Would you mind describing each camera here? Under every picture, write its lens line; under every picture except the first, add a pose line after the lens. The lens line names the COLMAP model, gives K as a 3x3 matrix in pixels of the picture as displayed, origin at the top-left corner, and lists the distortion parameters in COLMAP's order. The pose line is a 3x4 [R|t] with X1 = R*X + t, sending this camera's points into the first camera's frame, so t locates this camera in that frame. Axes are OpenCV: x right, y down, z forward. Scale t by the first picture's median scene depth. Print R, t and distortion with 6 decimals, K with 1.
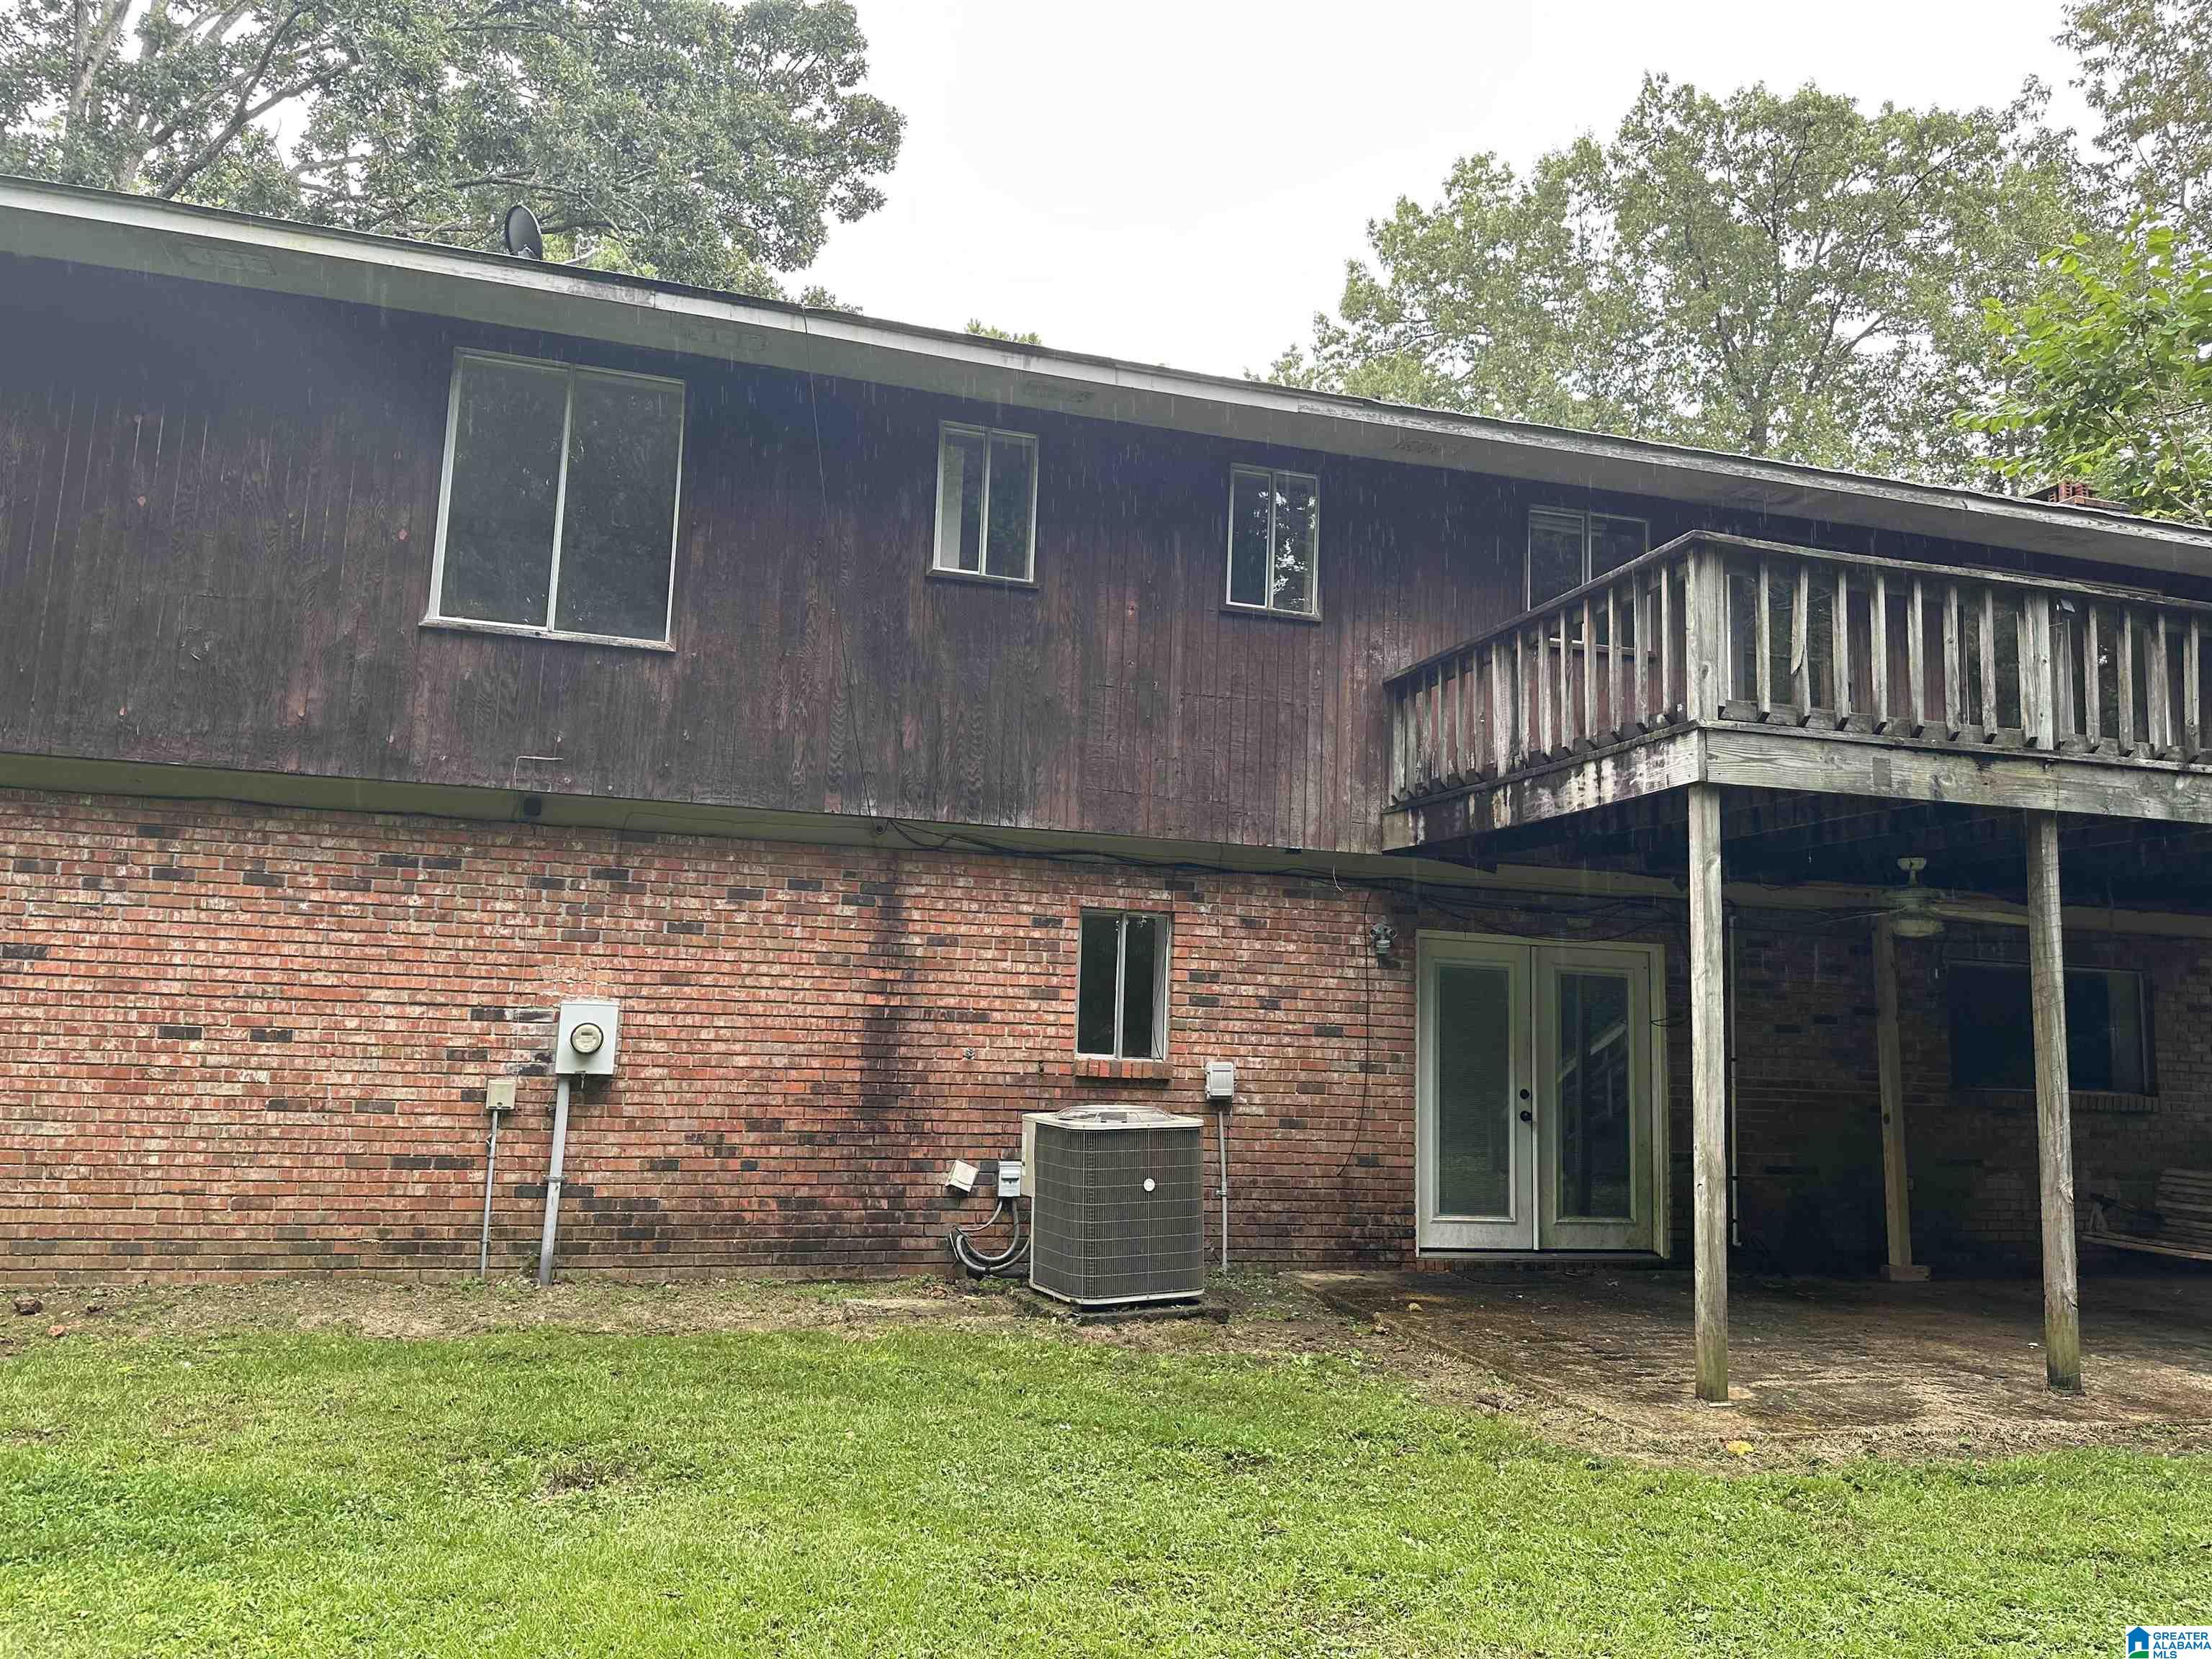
lens RADIAL K [[1556.9, 0, 1106.0], [0, 1556.9, 829.5], [0, 0, 1]] dist [0.111288, -0.145608]
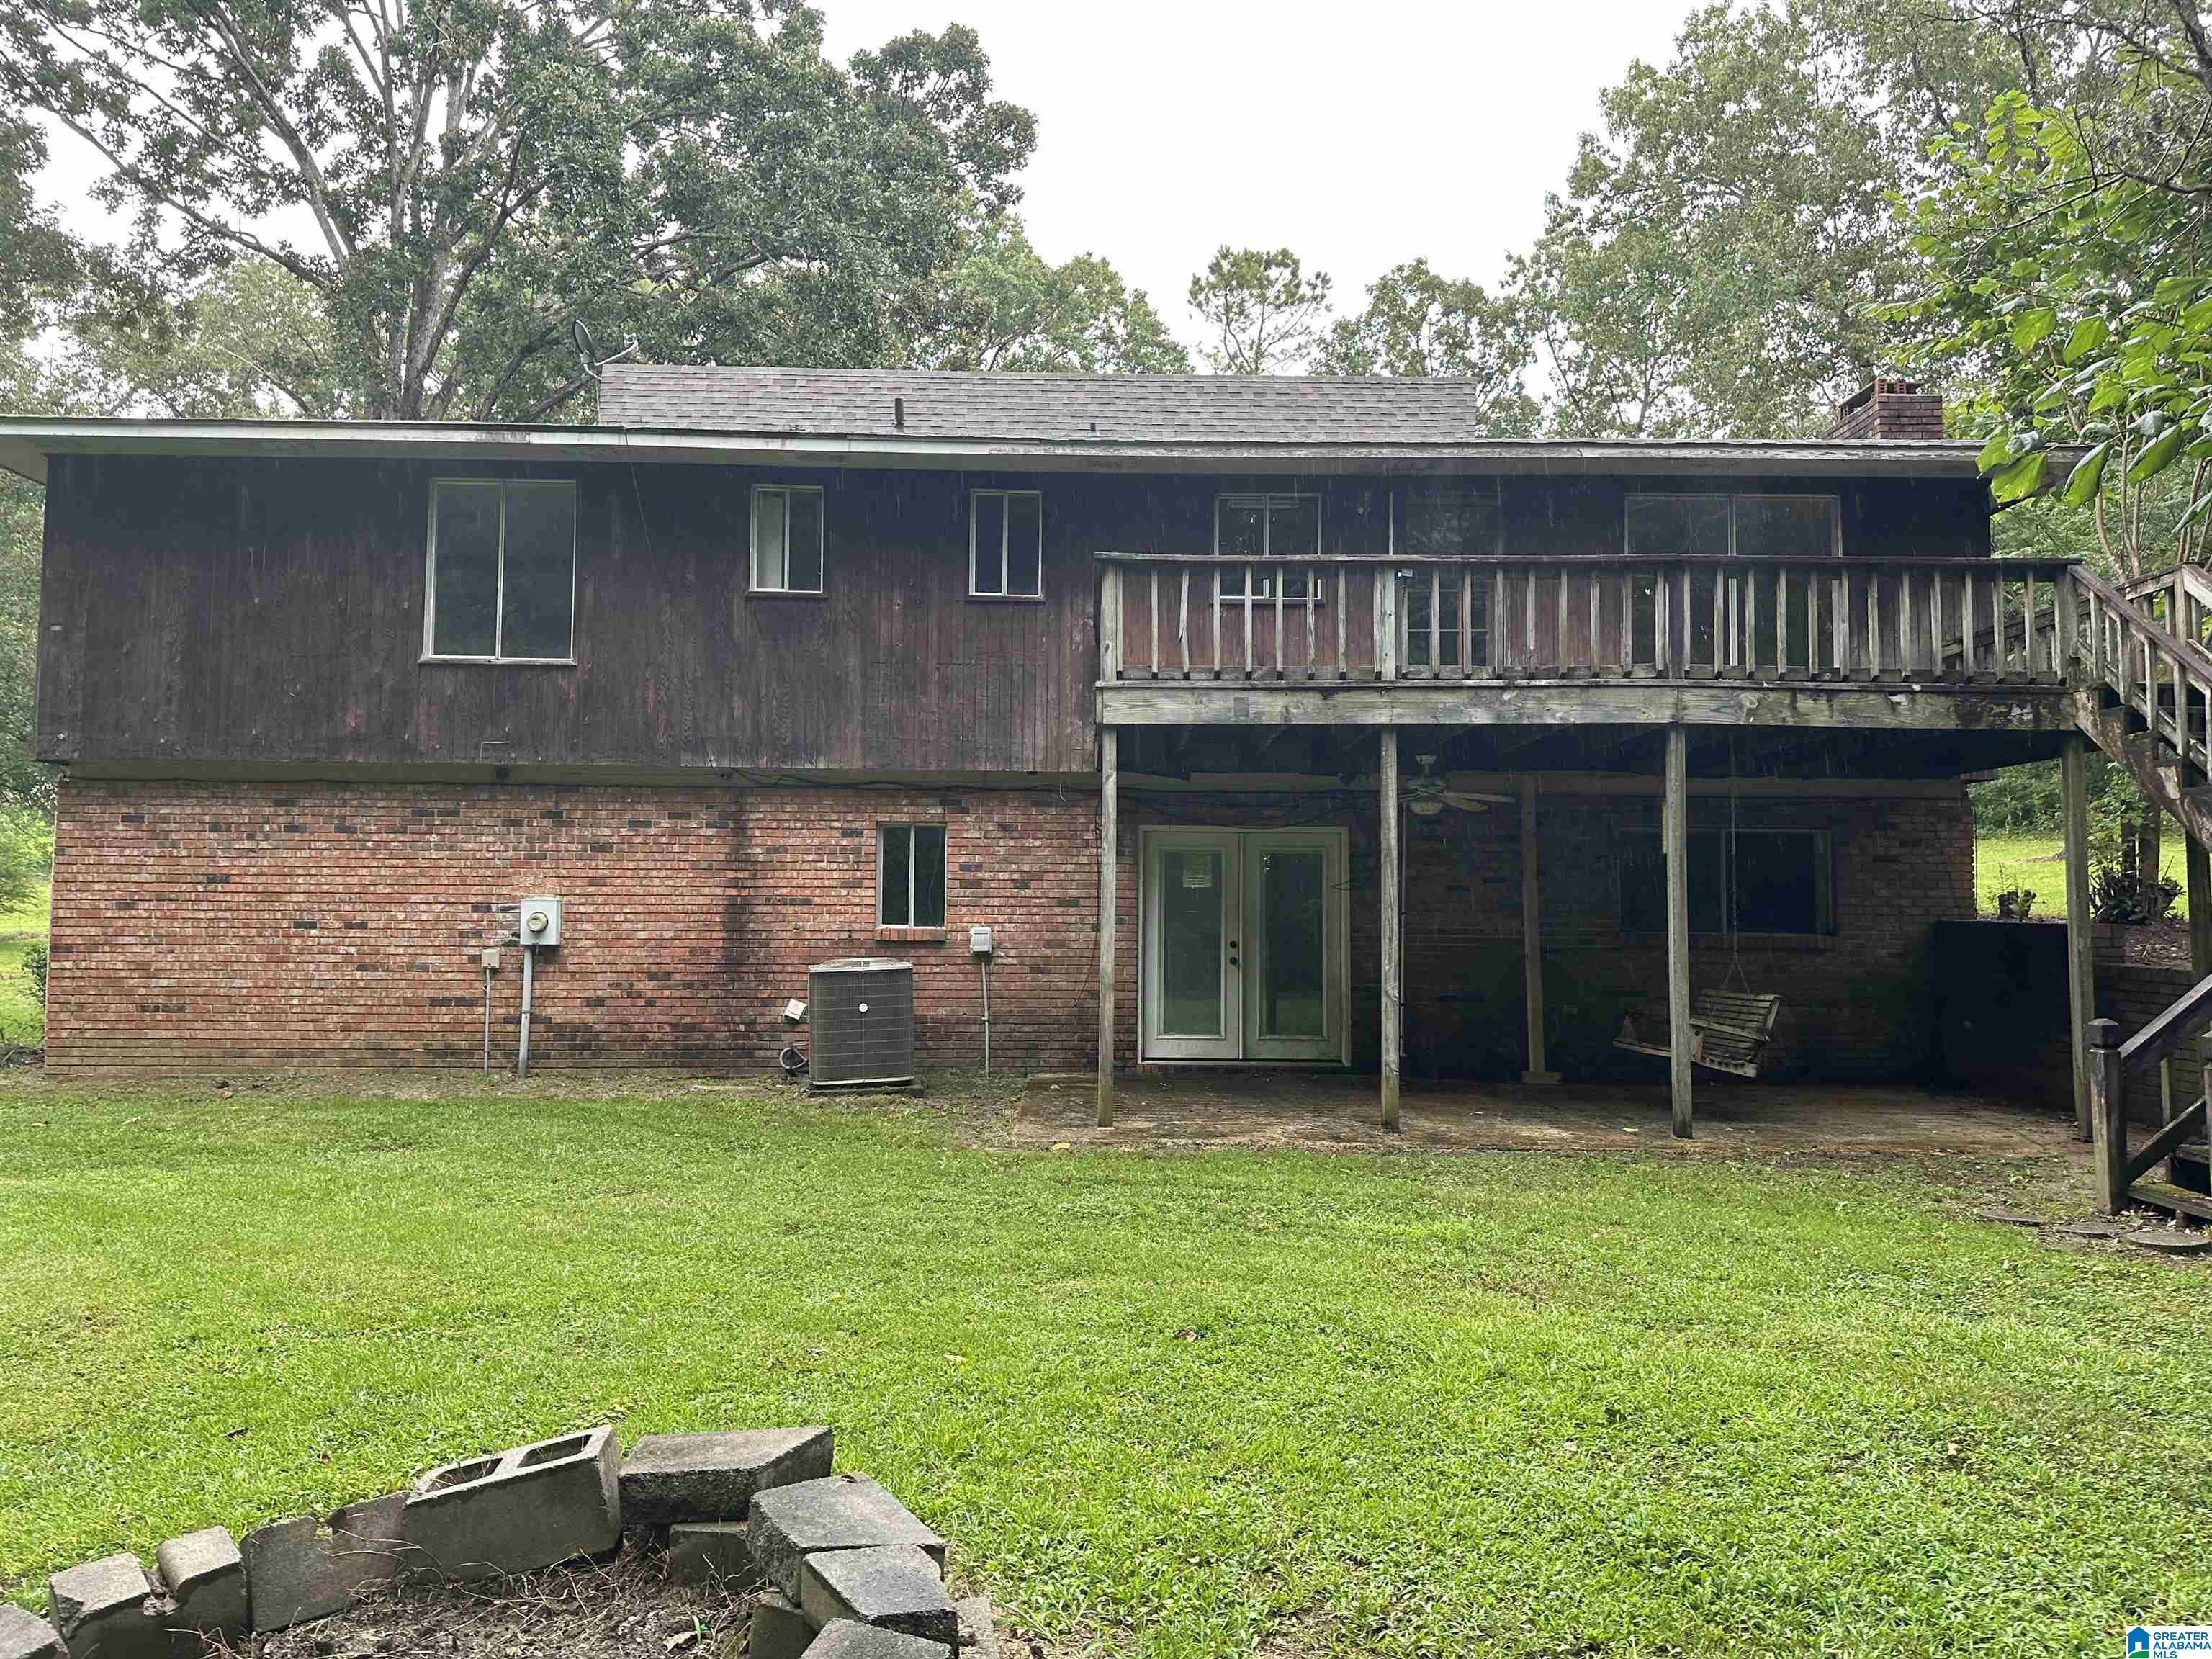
lens RADIAL K [[1554.3, 0, 1106.0], [0, 1554.3, 829.5], [0, 0, 1]] dist [0.154967, -0.249988]
pose [[0.964306, -0.045179, -0.260908, 0.599334], [0.061436, 0.996623, 0.054490, -0.007933], [0.257565, -0.068574, 0.963825, -0.334777]]
